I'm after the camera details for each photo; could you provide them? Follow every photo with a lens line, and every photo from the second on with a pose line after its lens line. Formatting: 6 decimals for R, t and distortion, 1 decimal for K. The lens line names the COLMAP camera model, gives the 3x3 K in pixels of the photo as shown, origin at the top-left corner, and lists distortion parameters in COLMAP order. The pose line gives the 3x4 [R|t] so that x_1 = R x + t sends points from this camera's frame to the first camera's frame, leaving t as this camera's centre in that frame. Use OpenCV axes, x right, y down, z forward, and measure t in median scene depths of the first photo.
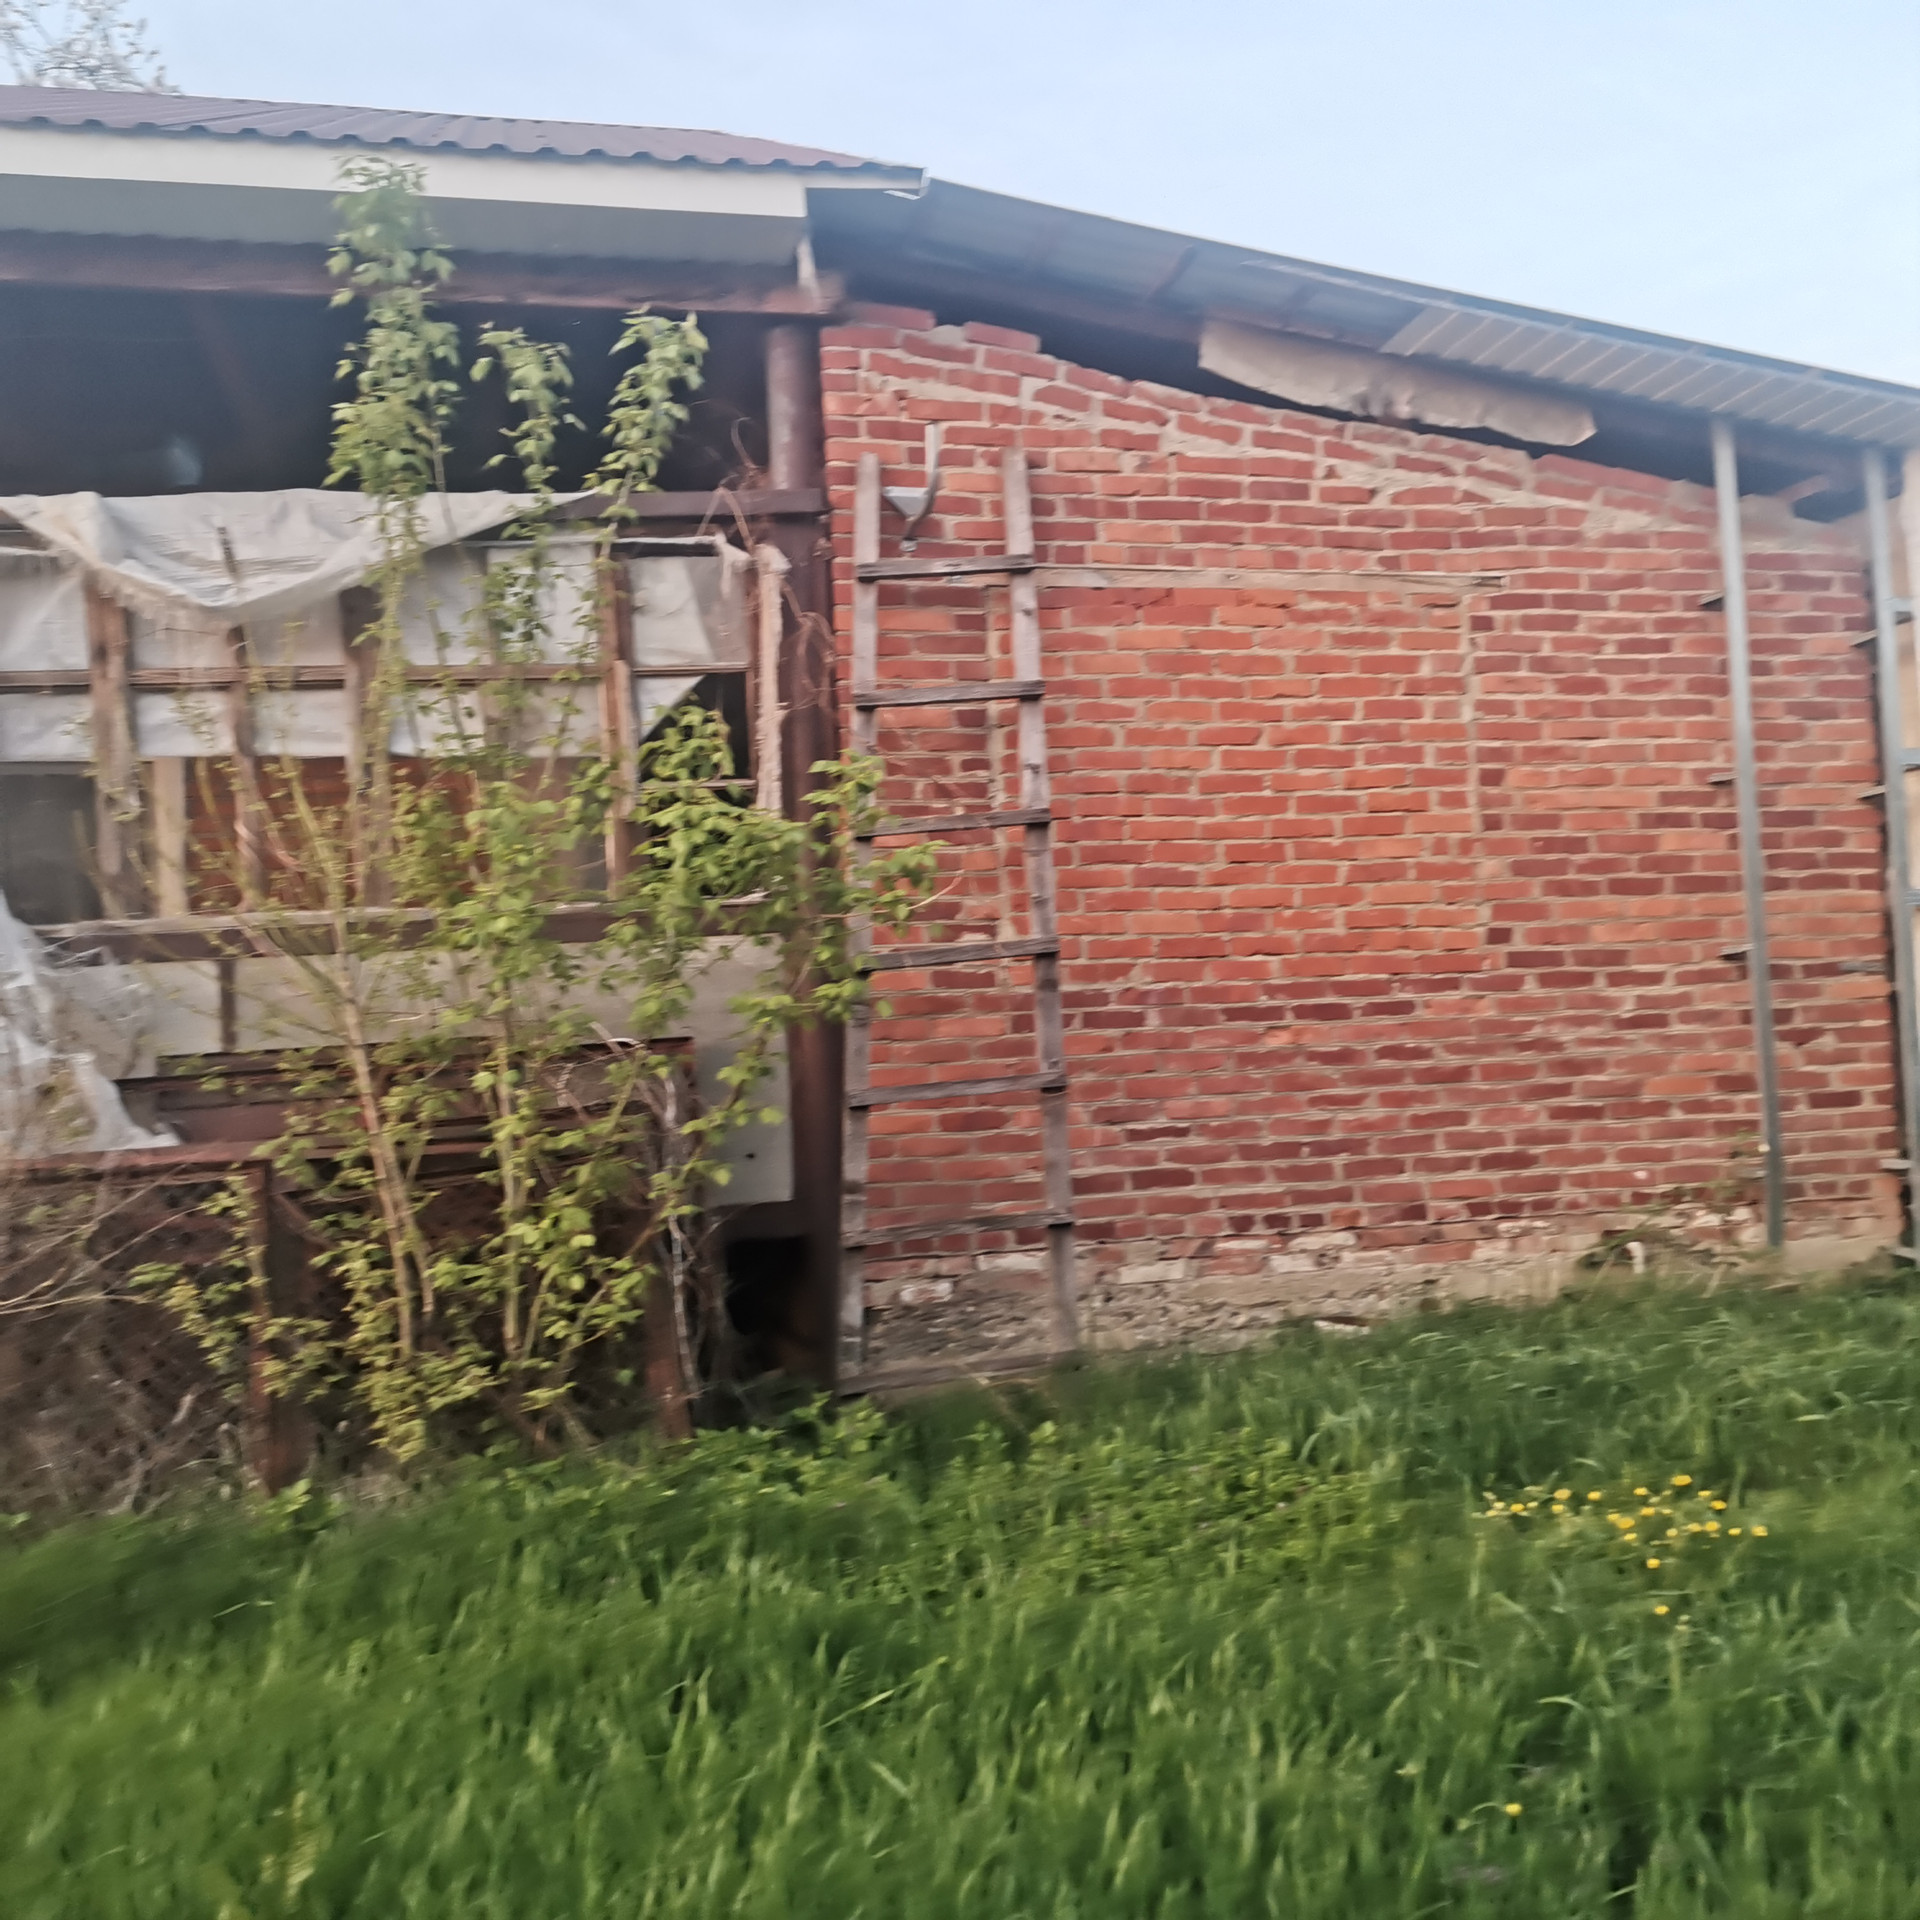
lens RADIAL K [[1854.8, 0, 960.0], [0, 1854.8, 960.0], [0, 0, 1]] dist [0.111883, -0.121907]
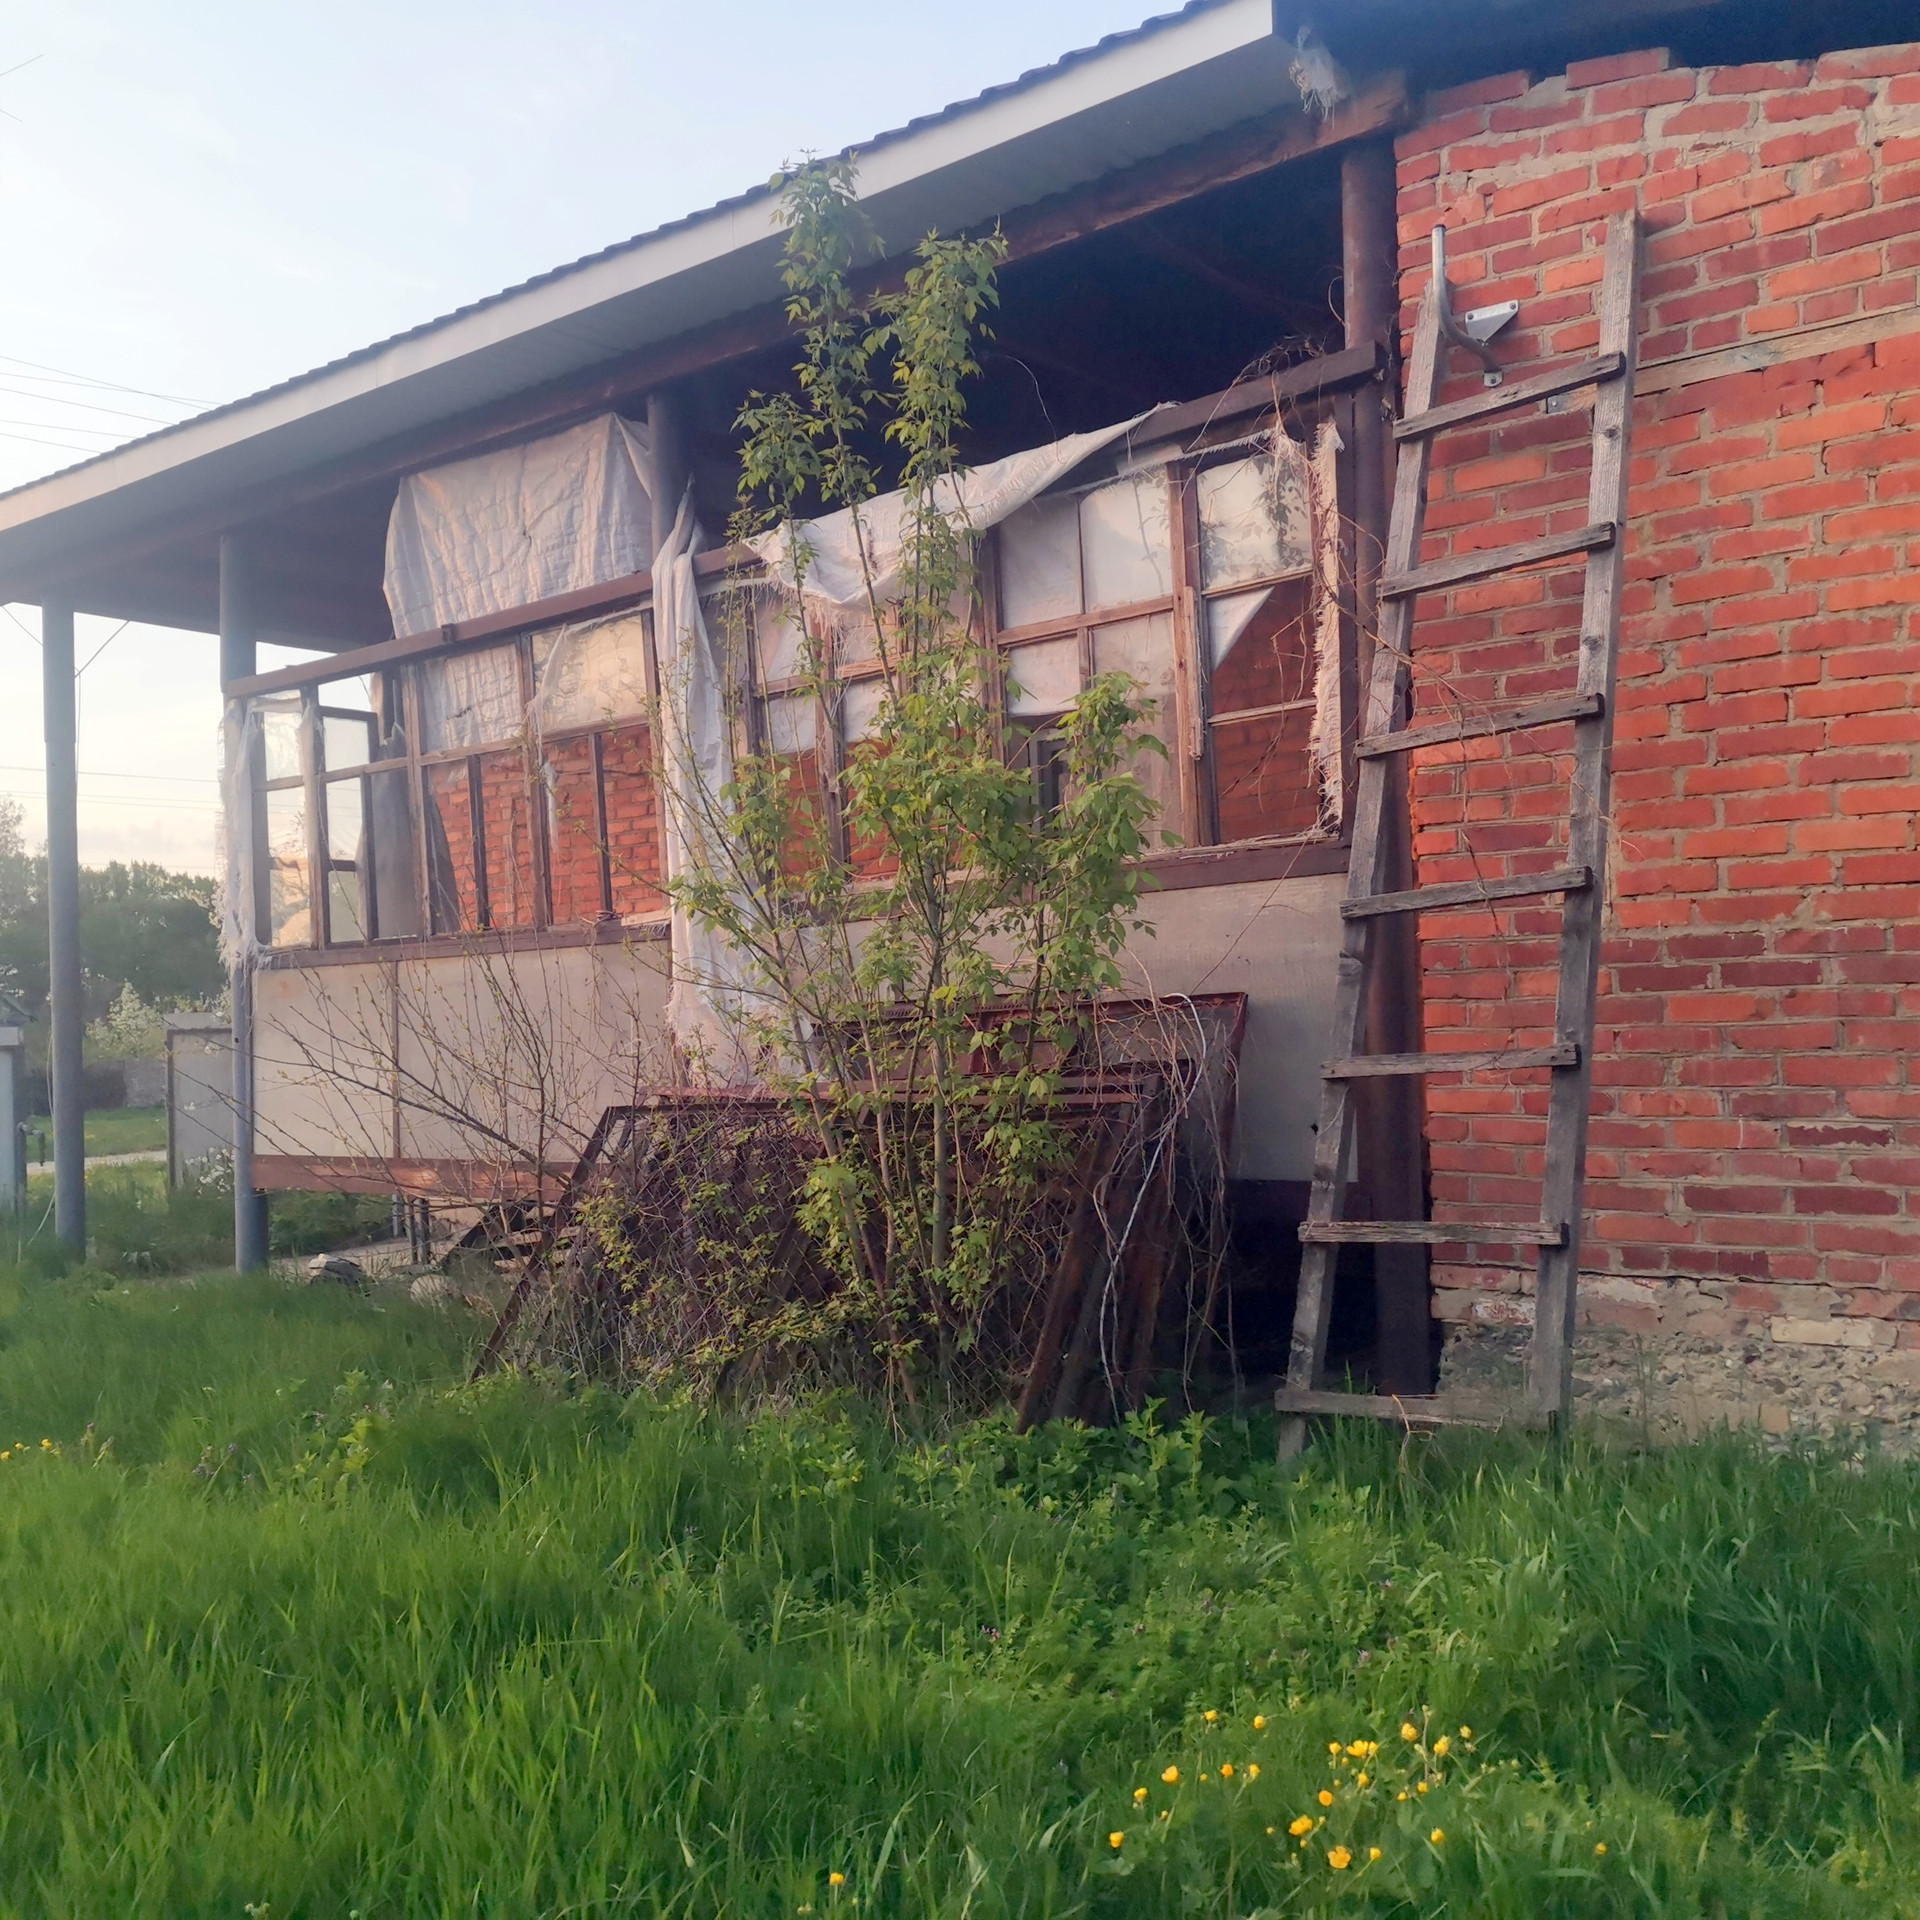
lens RADIAL K [[1854.8, 0, 960.0], [0, 1854.8, 960.0], [0, 0, 1]] dist [0.111883, -0.121907]
pose [[0.649573, 0.000080, -0.760299, 0.436035], [0.034678, 0.998956, 0.029732, -0.005846], [0.759508, -0.045679, 0.648892, 0.291404]]
